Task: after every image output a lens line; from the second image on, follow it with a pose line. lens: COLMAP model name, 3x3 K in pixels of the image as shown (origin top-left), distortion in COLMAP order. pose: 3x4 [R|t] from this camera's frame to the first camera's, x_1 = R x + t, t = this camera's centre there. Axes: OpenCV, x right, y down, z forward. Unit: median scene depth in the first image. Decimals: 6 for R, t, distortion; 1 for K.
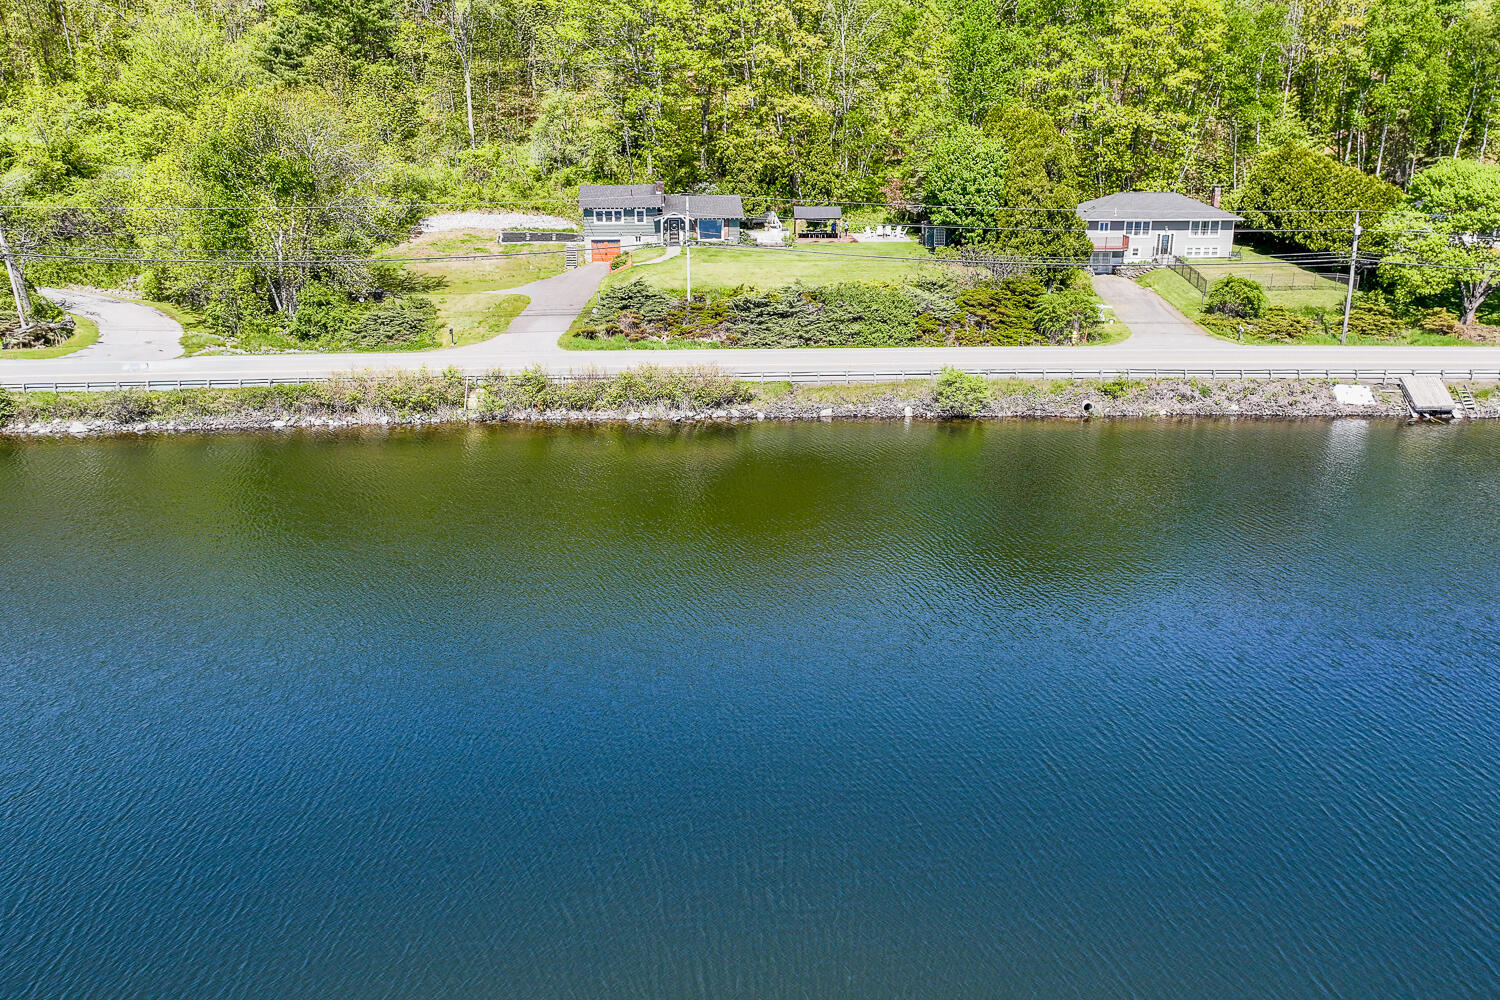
lens RADIAL K [[1286.7, 0, 750.0], [0, 1286.7, 500.0], [0, 0, 1]] dist [0.003927, 0.001519]
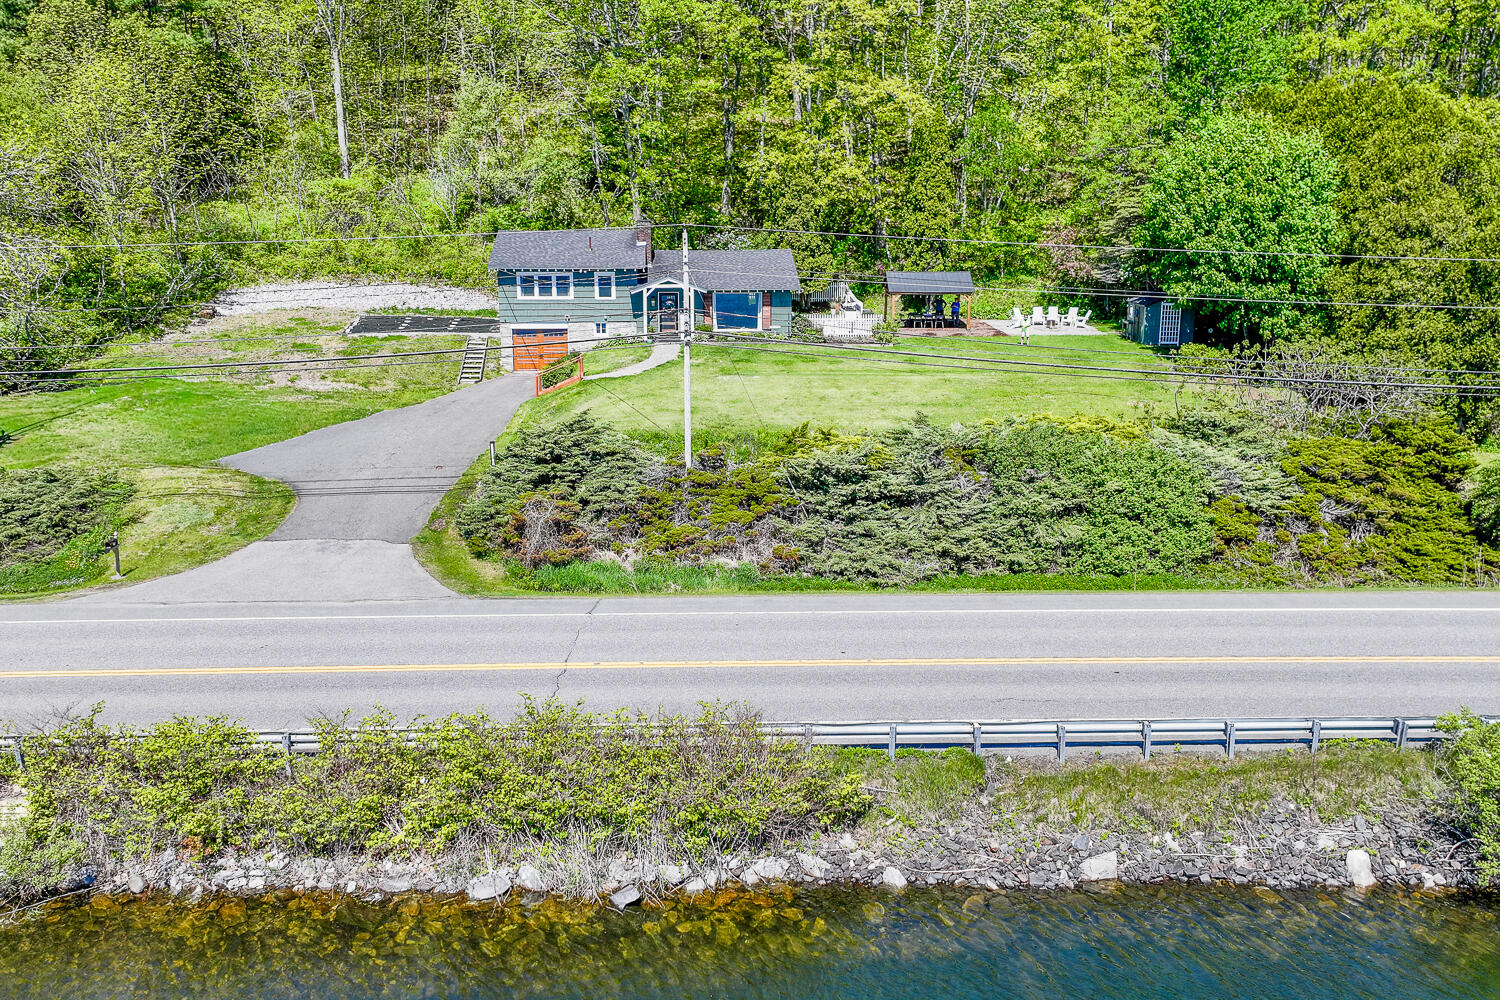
lens RADIAL K [[1180.2, 0, 750.0], [0, 1180.2, 500.0], [0, 0, 1]] dist [0.006747, -0.000494]
pose [[0.999849, 0.006078, -0.016310, -0.017556], [-0.007000, 0.998344, -0.057093, -0.108108], [0.015936, 0.057199, 0.998236, 0.536000]]
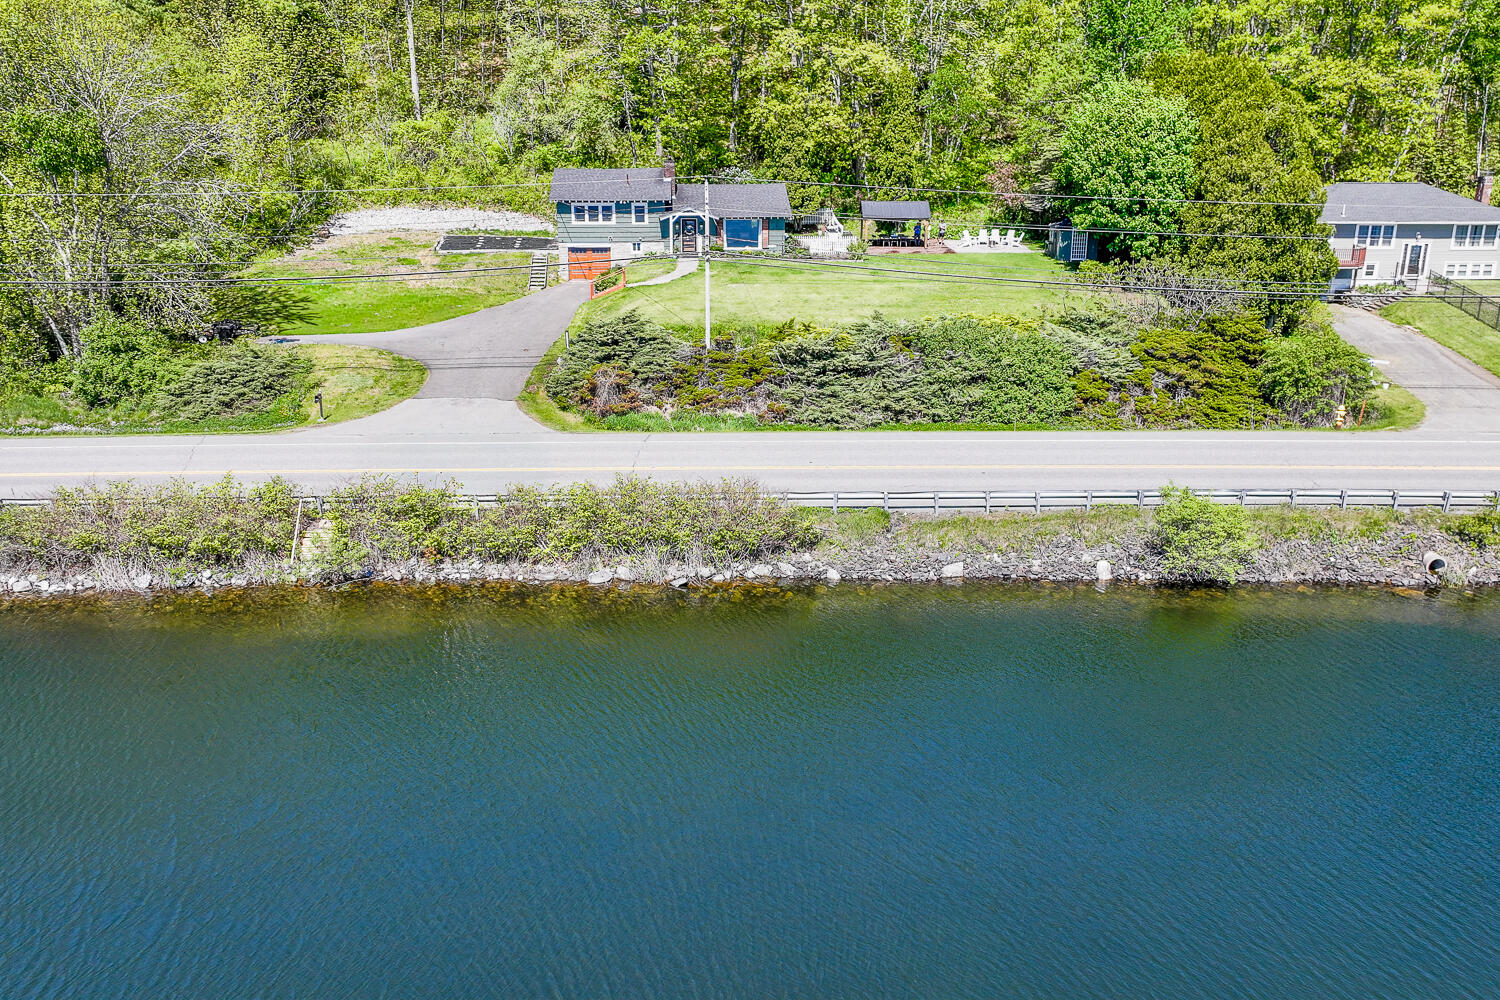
lens RADIAL K [[1212.0, 0, 749.1], [0, 1212.0, 494.4], [0, 0, 1]] dist [0.006214, -0.000034]
pose [[0.999756, 0.010083, -0.019635, -0.013588], [-0.009959, 0.999930, 0.006383, -0.078535], [0.019698, -0.006186, 0.999787, 0.368254]]
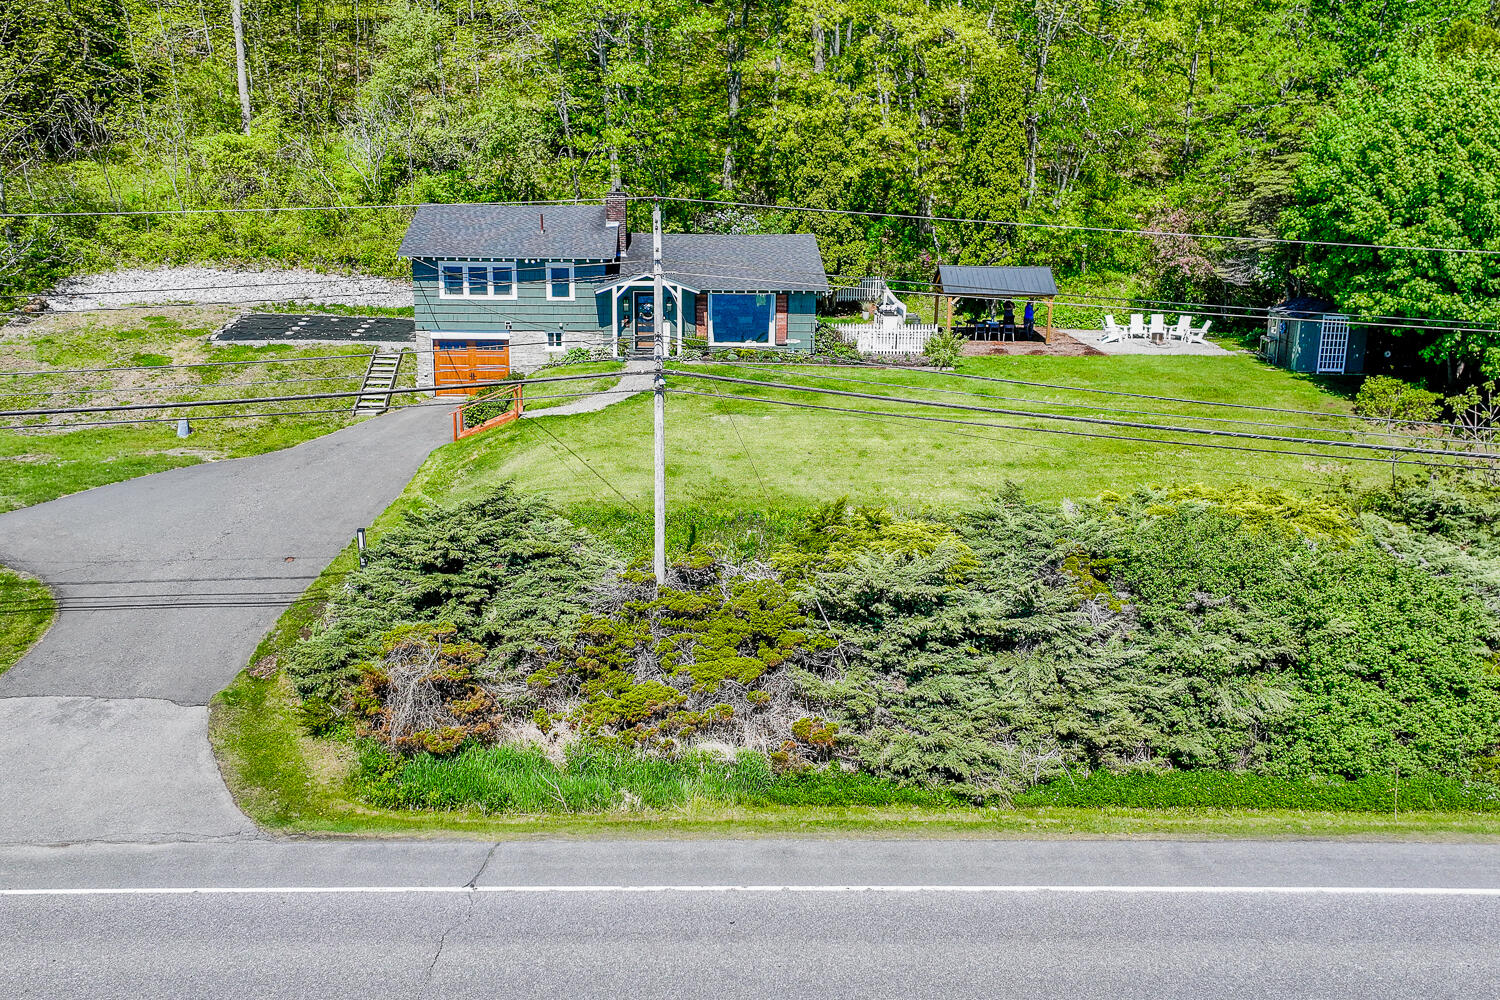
lens RADIAL K [[1180.2, 0, 750.0], [0, 1180.2, 500.0], [0, 0, 1]] dist [0.006747, -0.000494]
pose [[0.999637, 0.020433, -0.017535, -0.021373], [-0.021111, 0.999001, -0.039398, -0.146413], [0.016712, 0.039754, 0.999070, 0.668664]]
